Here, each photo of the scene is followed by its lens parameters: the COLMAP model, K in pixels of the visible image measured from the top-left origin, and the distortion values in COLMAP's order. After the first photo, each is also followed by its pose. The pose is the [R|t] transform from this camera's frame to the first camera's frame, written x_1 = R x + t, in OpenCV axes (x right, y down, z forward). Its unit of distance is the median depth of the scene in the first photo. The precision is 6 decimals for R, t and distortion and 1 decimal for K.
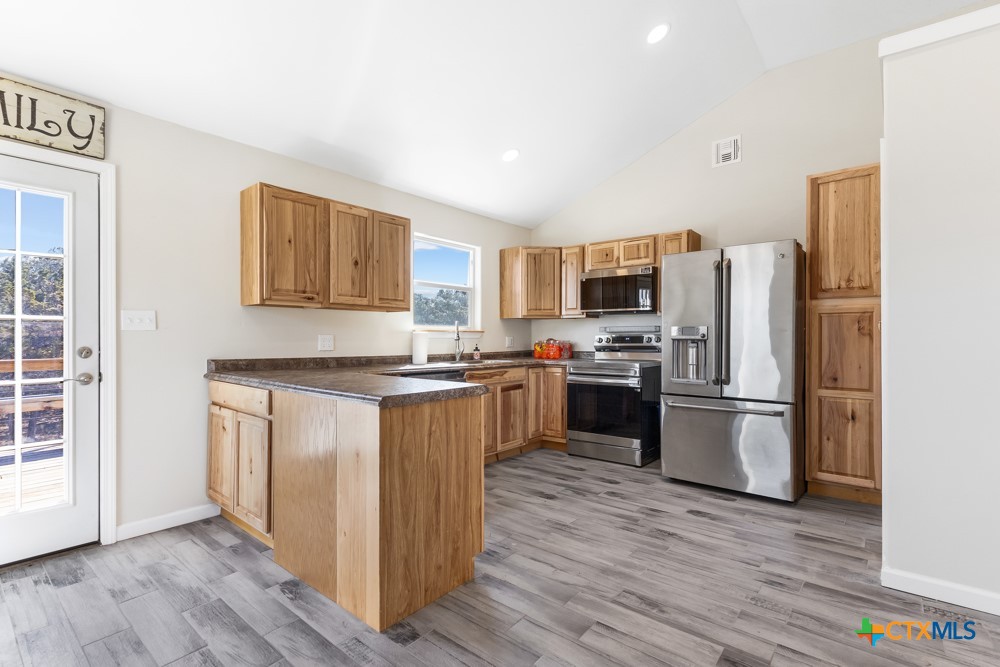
lens RADIAL K [[467.9, 0, 495.4], [0, 467.9, 336.2], [0, 0, 1]] dist [0.000444, 0.001181]
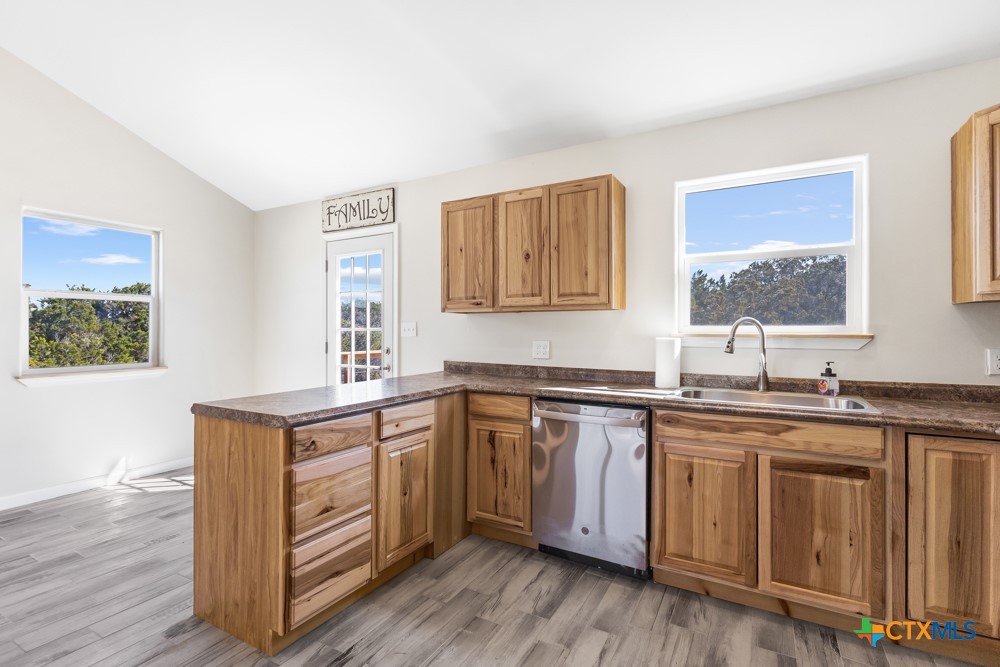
lens RADIAL K [[467.9, 0, 506.9], [0, 467.9, 331.1], [0, 0, 1]] dist [0.000444, 0.001181]
pose [[0.182007, 0.001204, -0.983296, 0.524347], [0.001755, 0.999997, 0.001549, -0.023219], [0.983296, -0.002007, 0.182005, 0.811081]]
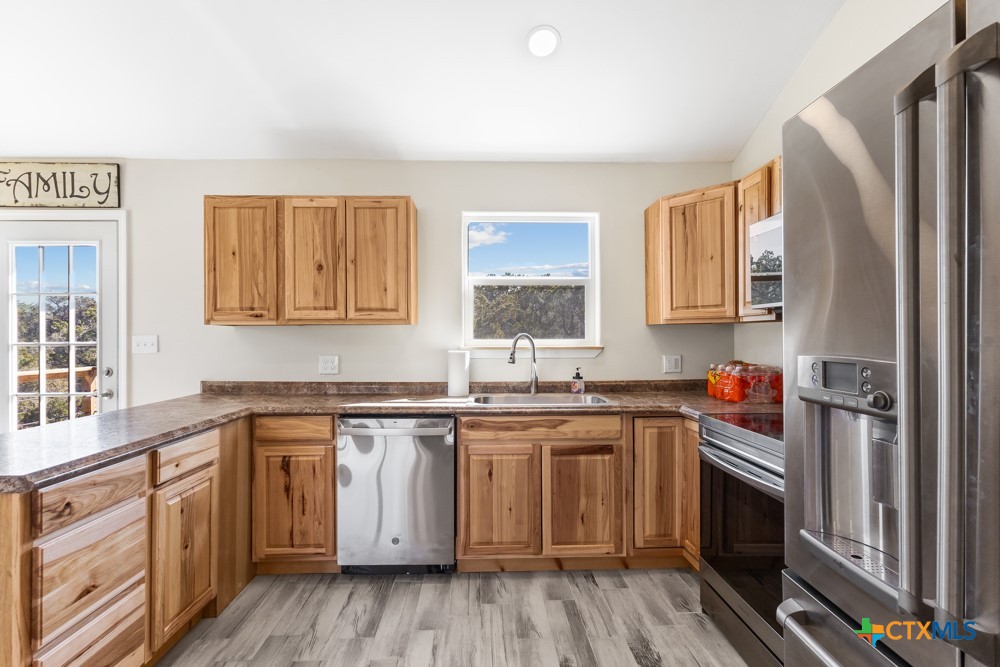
lens RADIAL K [[467.9, 0, 499.3], [0, 467.9, 333.8], [0, 0, 1]] dist [0.000444, 0.001181]
pose [[0.665155, -0.006686, -0.746676, 0.503040], [0.006792, 0.999973, -0.002903, -0.038371], [0.746675, -0.003140, 0.665182, 0.696951]]
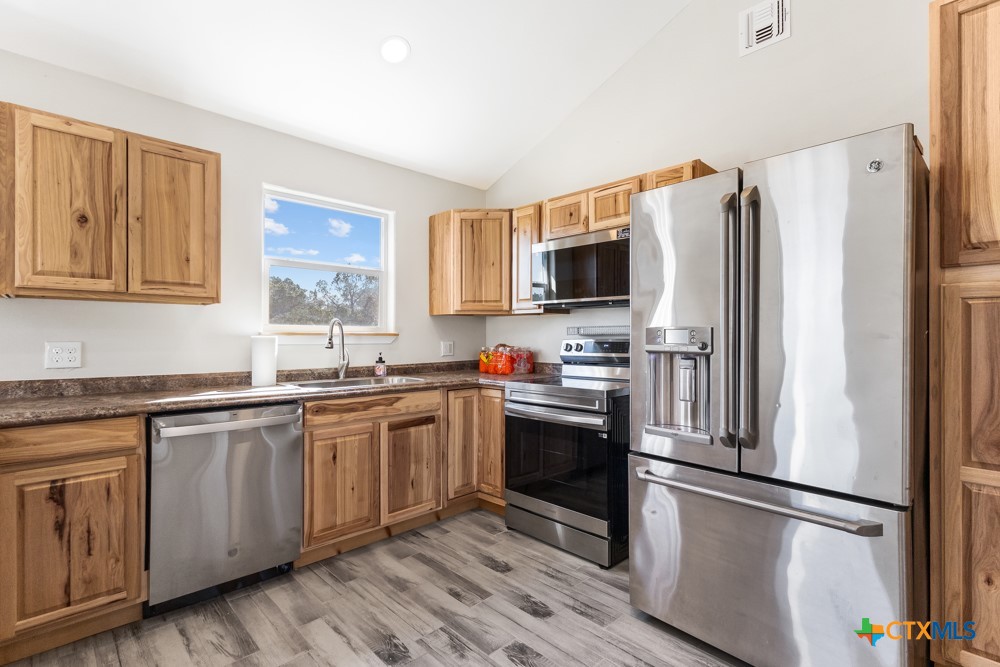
lens RADIAL K [[467.9, 0, 494.4], [0, 467.9, 332.4], [0, 0, 1]] dist [0.000444, 0.001181]
pose [[0.994121, 0.000117, -0.108275, 0.275680], [-0.000709, 0.999985, -0.005434, -0.012591], [0.108273, 0.005478, 0.994106, 0.476908]]
